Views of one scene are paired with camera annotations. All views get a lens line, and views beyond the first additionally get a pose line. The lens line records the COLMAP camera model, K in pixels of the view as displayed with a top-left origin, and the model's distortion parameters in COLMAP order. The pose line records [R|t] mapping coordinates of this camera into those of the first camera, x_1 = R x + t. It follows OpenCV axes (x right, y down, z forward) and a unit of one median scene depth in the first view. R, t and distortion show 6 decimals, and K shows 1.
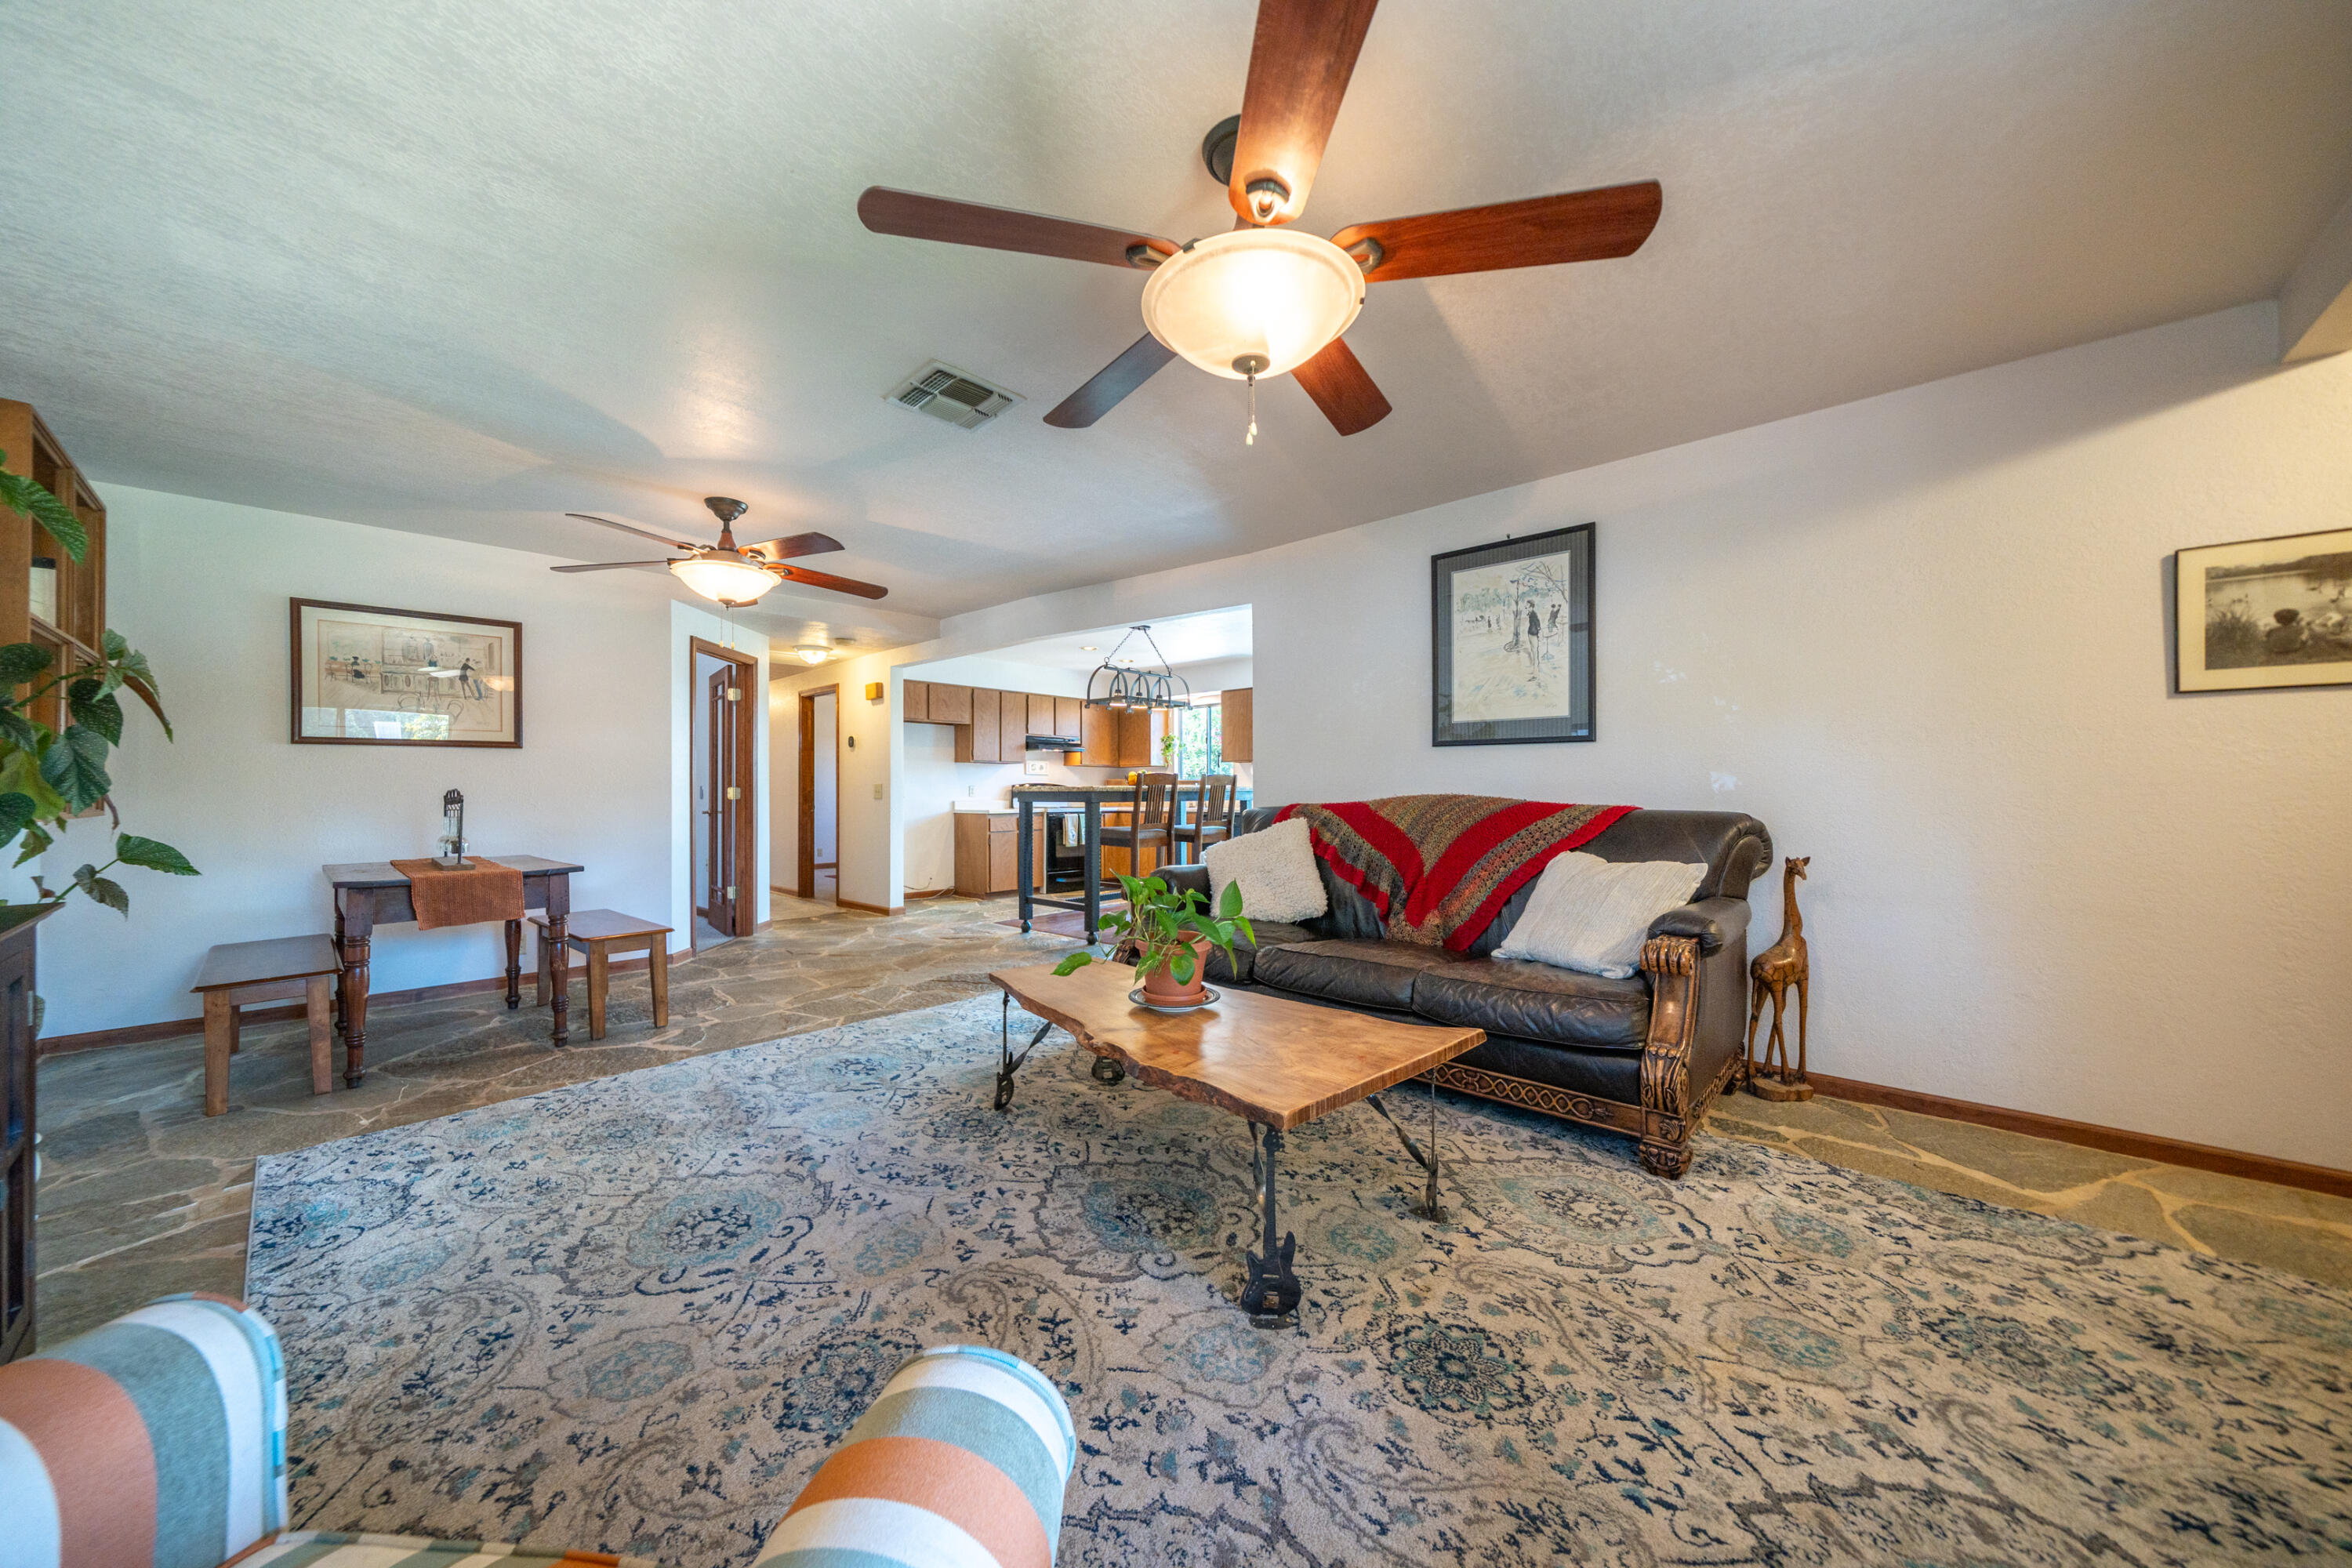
lens RADIAL K [[816.4, 0, 1165.0], [0, 816.4, 785.8], [0, 0, 1]] dist [-0.003302, 0.000094]
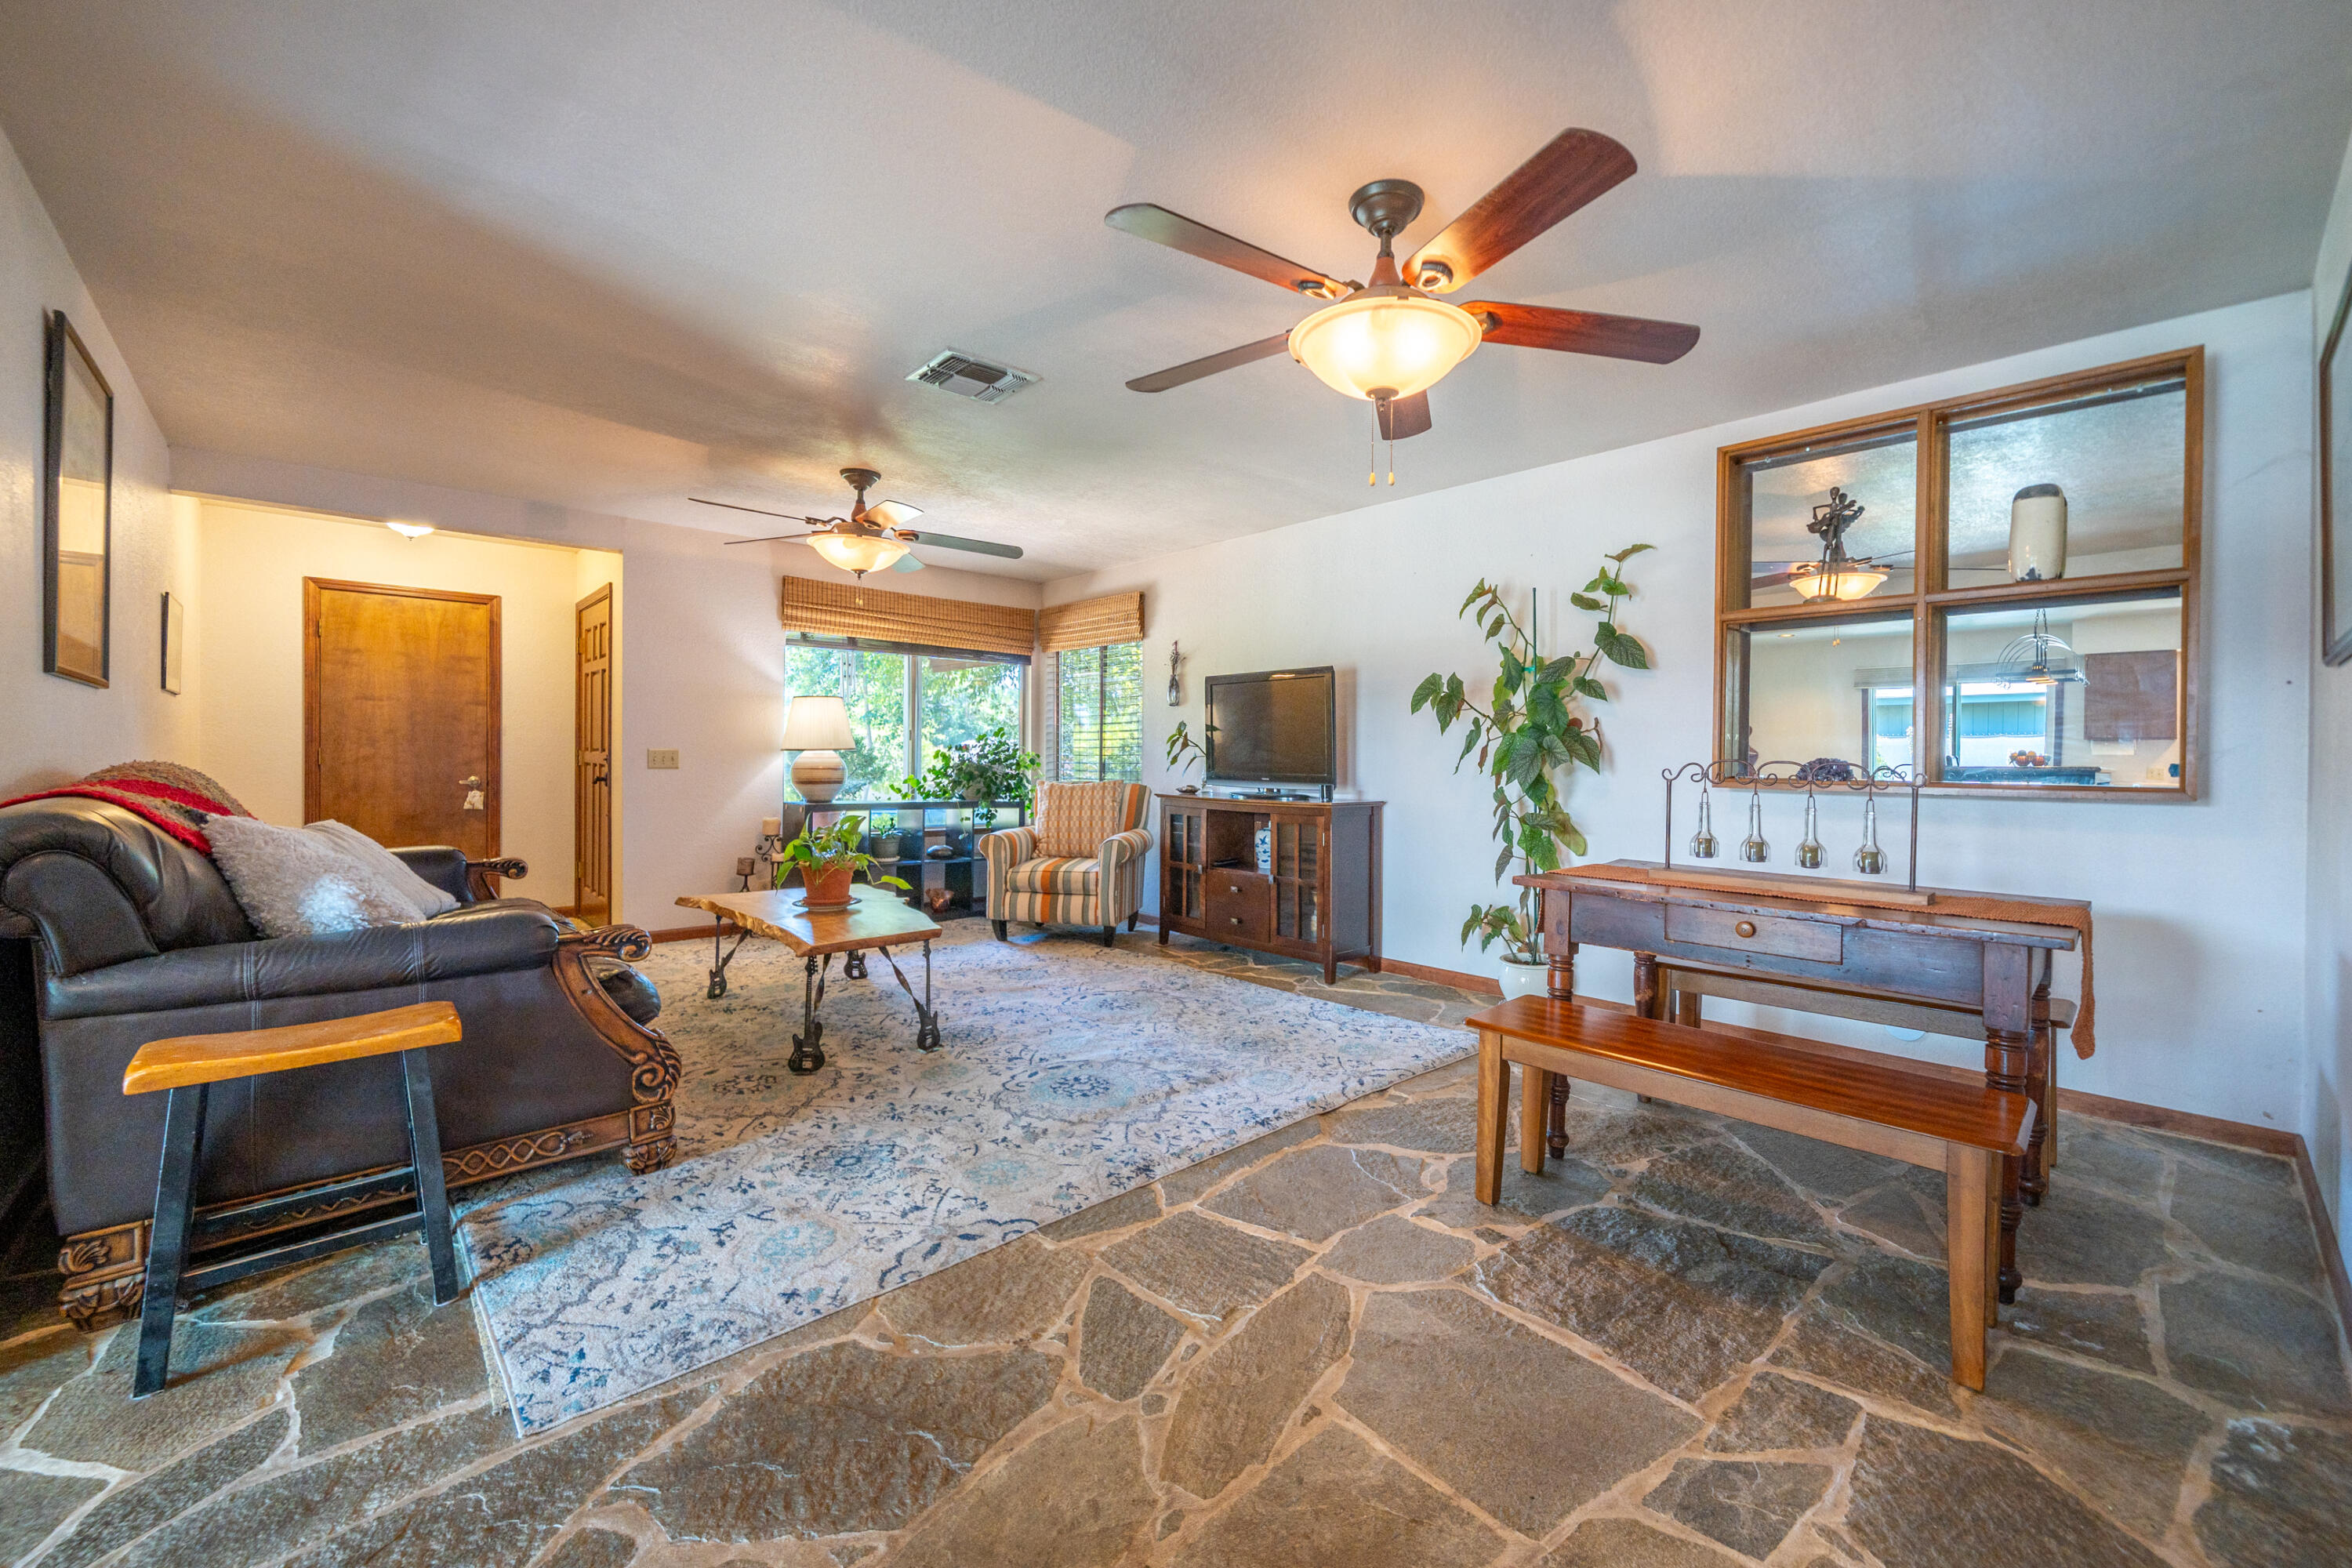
lens RADIAL K [[913.2, 0, 1214.8], [0, 913.2, 771.7], [0, 0, 1]] dist [-0.001713, -0.000075]
pose [[-0.998421, -0.006980, 0.055736, -0.513090], [-0.006308, 0.999905, 0.012220, 0.006133], [-0.055816, 0.011849, -0.998371, 1.751254]]
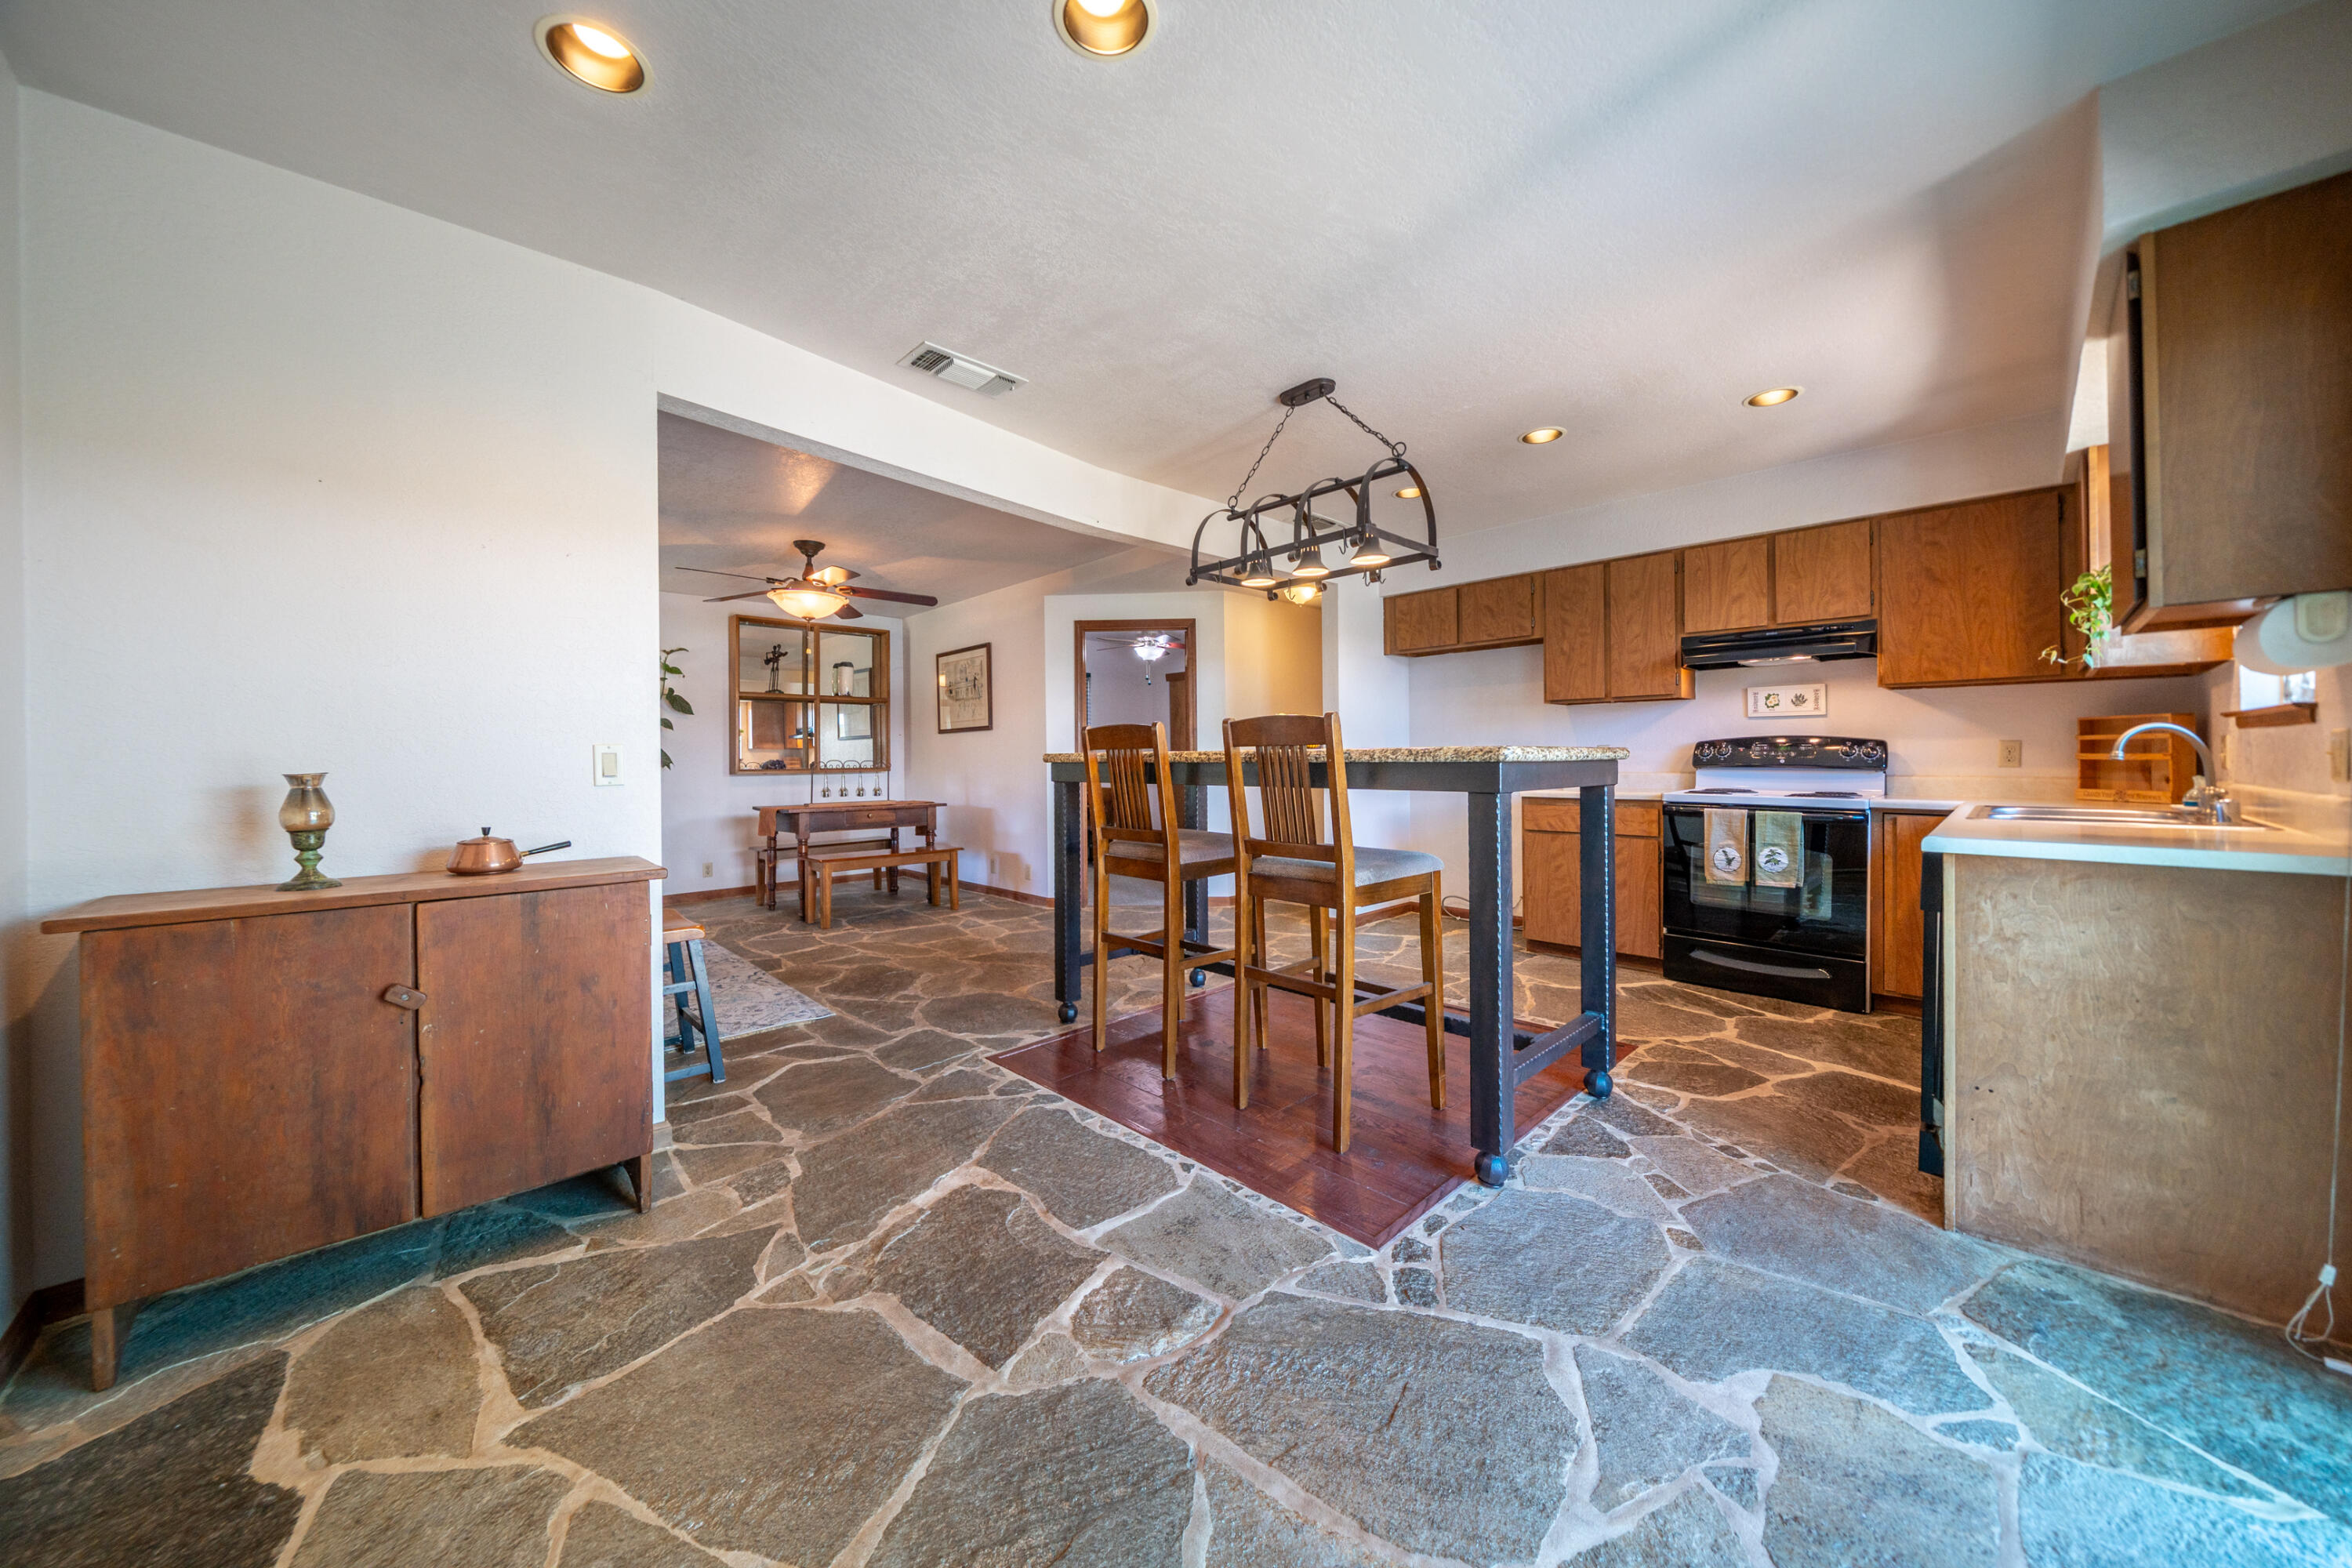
lens RADIAL K [[816.4, 0, 1171.0], [0, 816.4, 755.6], [0, 0, 1]] dist [-0.003302, 0.000094]
pose [[-0.062355, 0.001045, -0.998053, 0.815107], [0.016455, 0.999865, 0.000019, 0.005037], [0.997918, -0.016422, -0.062364, 1.837715]]
